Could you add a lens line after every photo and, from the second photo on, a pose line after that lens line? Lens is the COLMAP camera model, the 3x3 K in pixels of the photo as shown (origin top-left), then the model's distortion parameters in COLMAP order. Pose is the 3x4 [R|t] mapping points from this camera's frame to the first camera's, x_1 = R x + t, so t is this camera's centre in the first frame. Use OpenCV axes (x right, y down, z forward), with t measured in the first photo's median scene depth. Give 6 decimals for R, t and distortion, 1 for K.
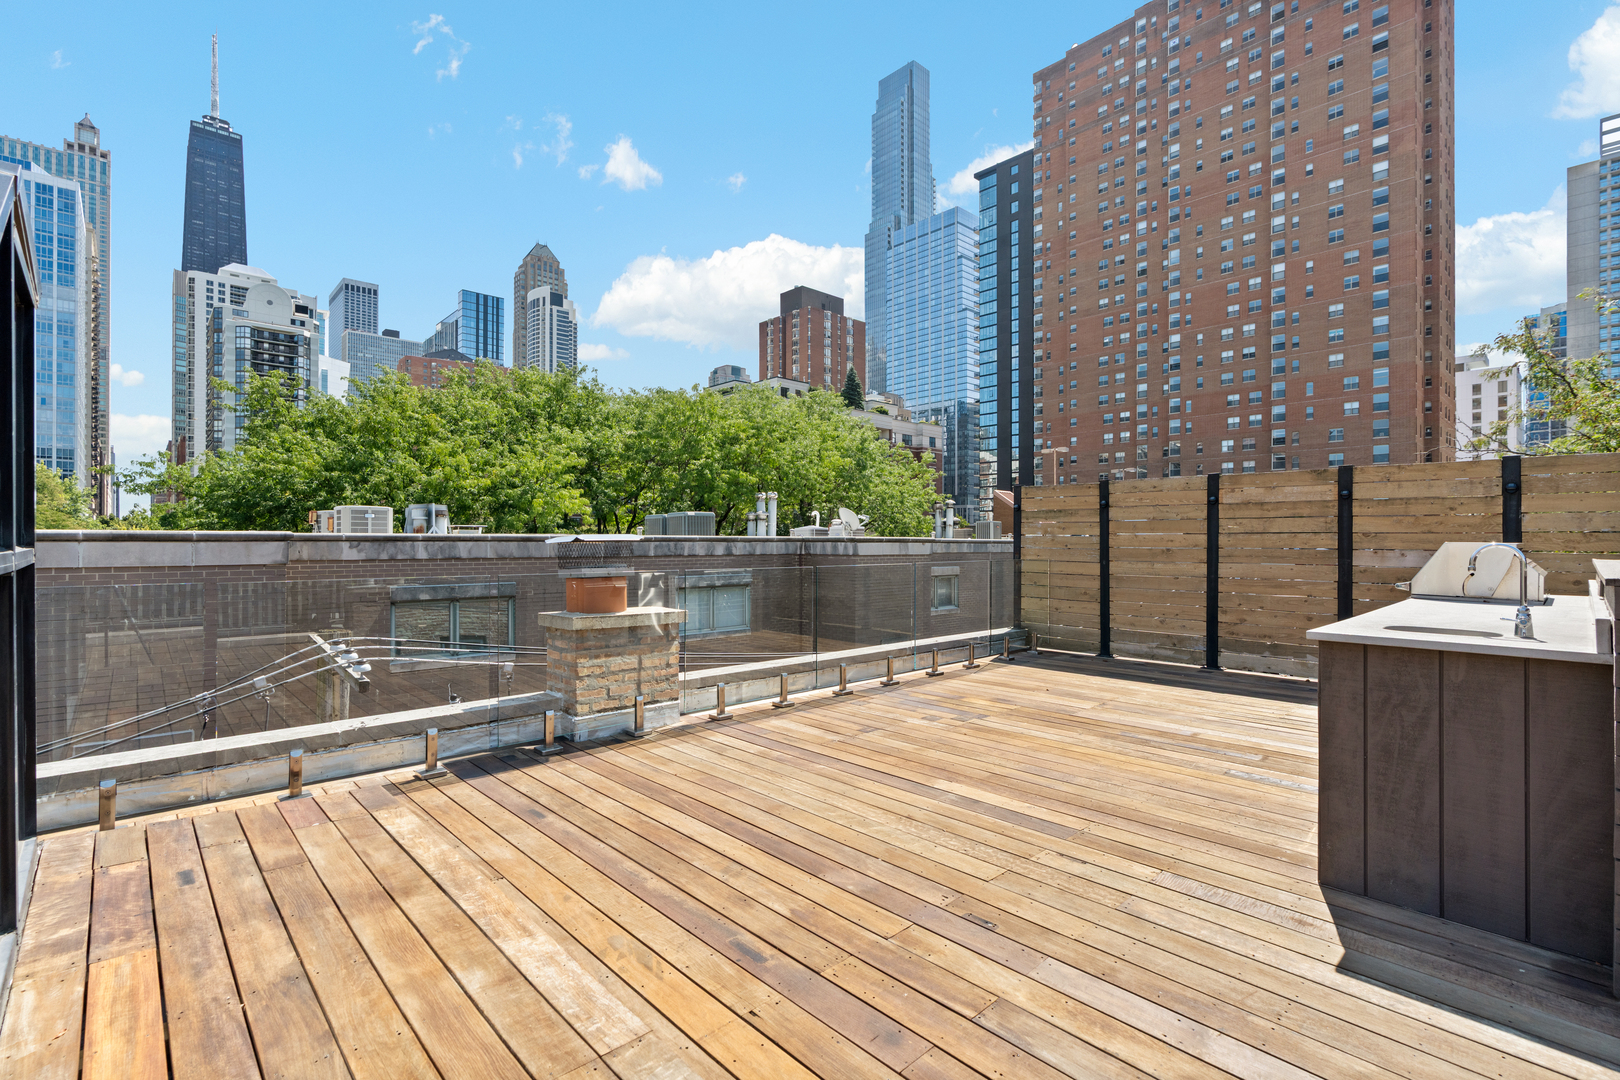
lens RADIAL K [[737.2, 0, 801.7], [0, 737.2, 535.4], [0, 0, 1]] dist [-0.007670, 0.004380]
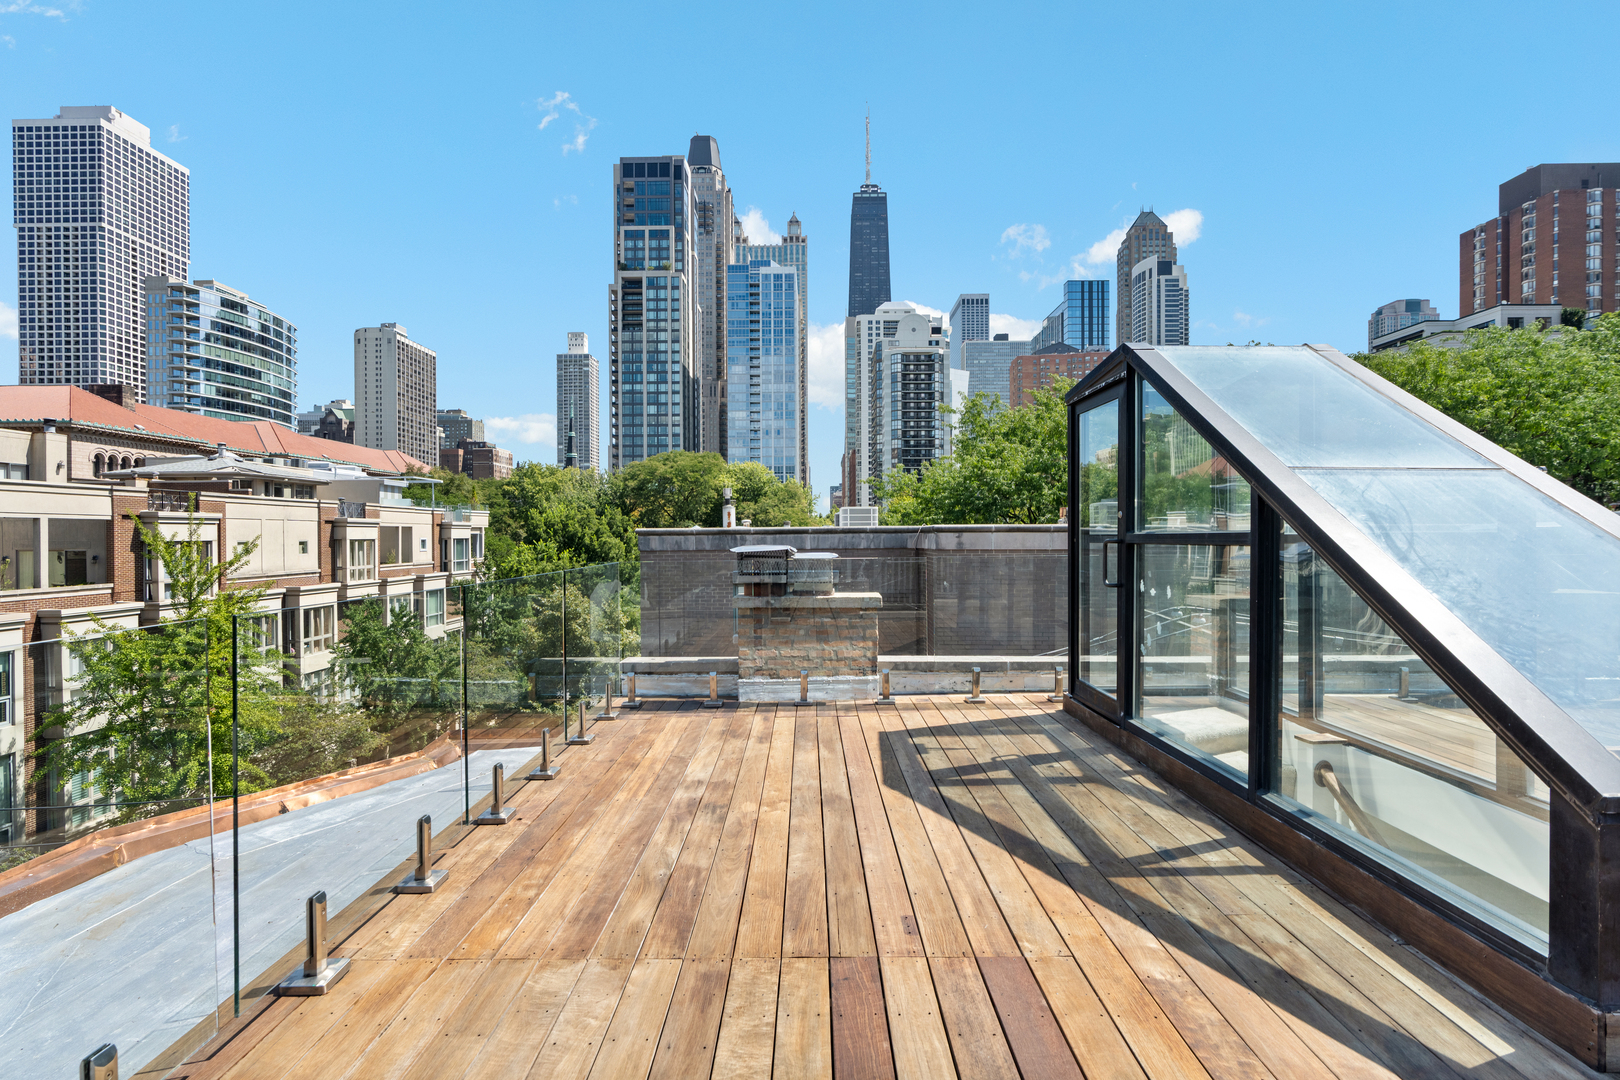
lens RADIAL K [[768.4, 0, 804.5], [0, 768.4, 537.6], [0, 0, 1]] dist [-0.006684, 0.004142]
pose [[0.725388, 0.000102, -0.688340, -0.014266], [0.010059, 0.999892, 0.010748, -0.000217], [0.688266, -0.014721, 0.725309, -0.033548]]
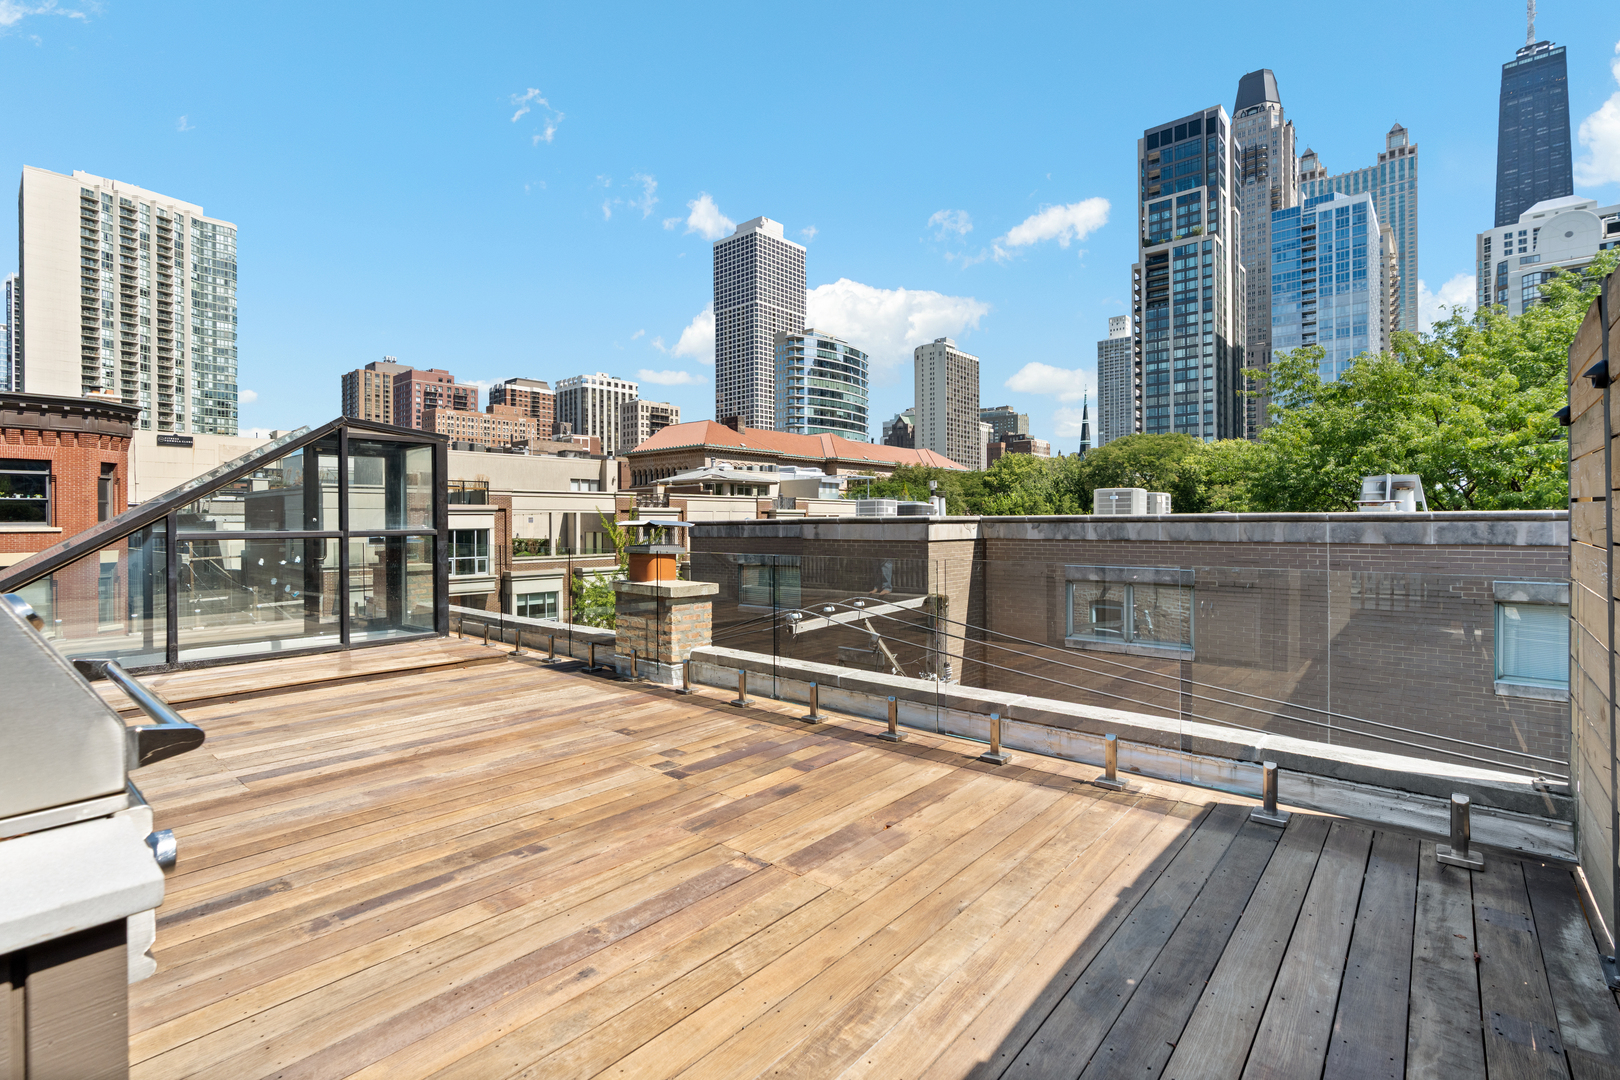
lens RADIAL K [[737.2, 0, 798.9], [0, 737.2, 531.6], [0, 0, 1]] dist [-0.007670, 0.004380]
pose [[0.109777, 0.013063, -0.993870, 0.054774], [0.013469, 0.999802, 0.014629, -0.000018], [0.993865, -0.014993, 0.109579, 0.057704]]
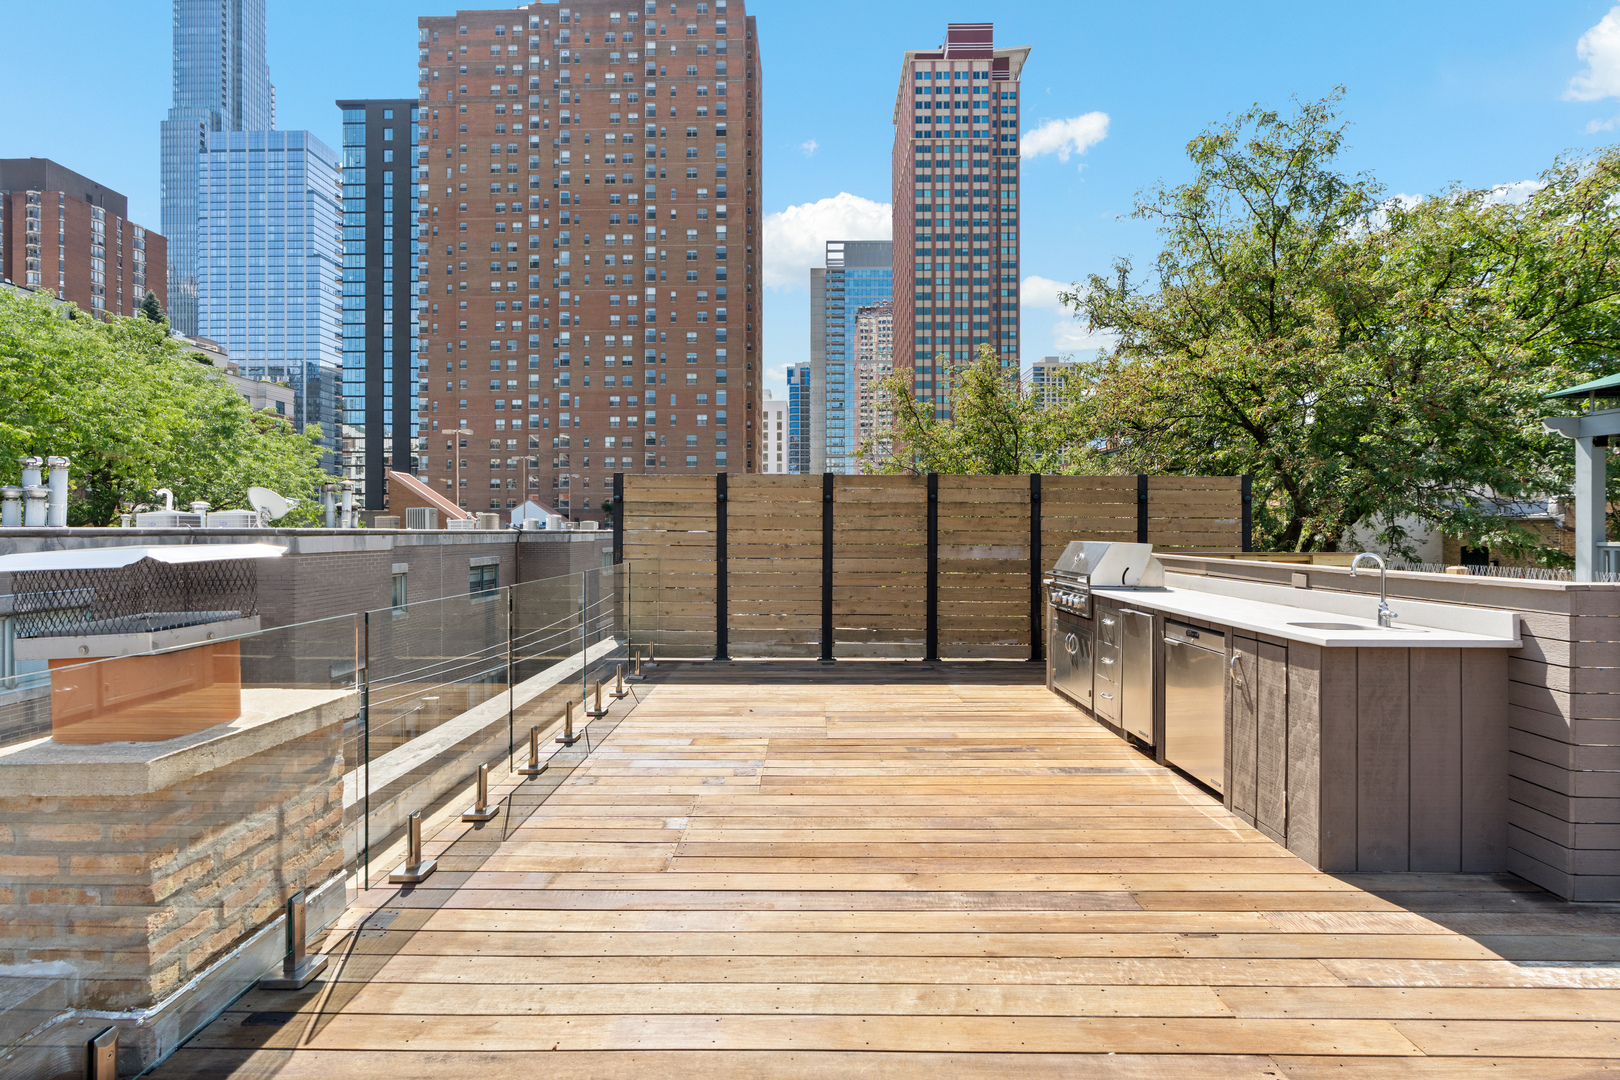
lens RADIAL K [[737.2, 0, 801.6], [0, 737.2, 527.4], [0, 0, 1]] dist [-0.007670, 0.004380]
pose [[0.692088, 0.000295, 0.721813, -0.016952], [-0.005736, 0.999971, 0.005091, -0.000896], [-0.721790, -0.007664, 0.692069, 0.022866]]
